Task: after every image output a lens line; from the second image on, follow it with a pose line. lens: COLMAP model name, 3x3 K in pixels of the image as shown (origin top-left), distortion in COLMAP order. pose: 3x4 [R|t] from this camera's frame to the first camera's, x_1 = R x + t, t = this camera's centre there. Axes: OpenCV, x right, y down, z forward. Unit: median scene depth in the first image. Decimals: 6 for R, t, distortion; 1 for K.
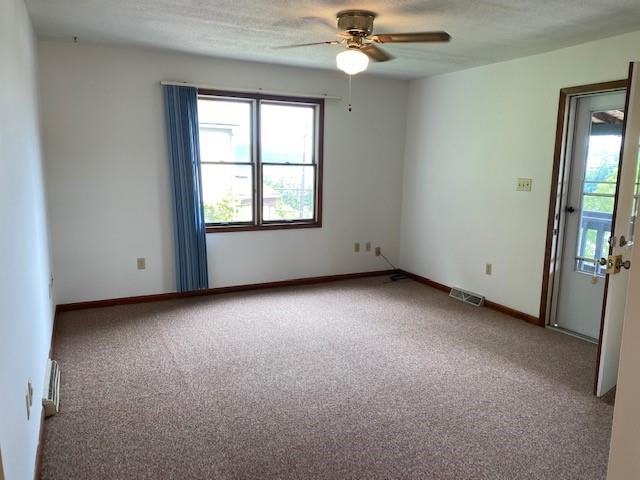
lens RADIAL K [[495.4, 0, 320.0], [0, 495.4, 240.0], [0, 0, 1]] dist [0.001057, -0.001307]
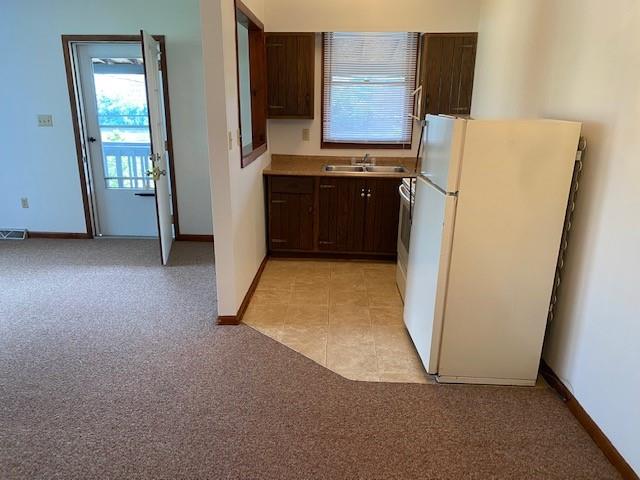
lens RADIAL K [[459.2, 0, 320.0], [0, 459.2, 240.0], [0, 0, 1]] dist [0.000411, -0.000507]
pose [[0.510378, -0.265186, 0.818041, -0.188204], [0.135921, 0.964184, 0.227760, -0.003577], [-0.849141, -0.005055, 0.528142, -0.075633]]
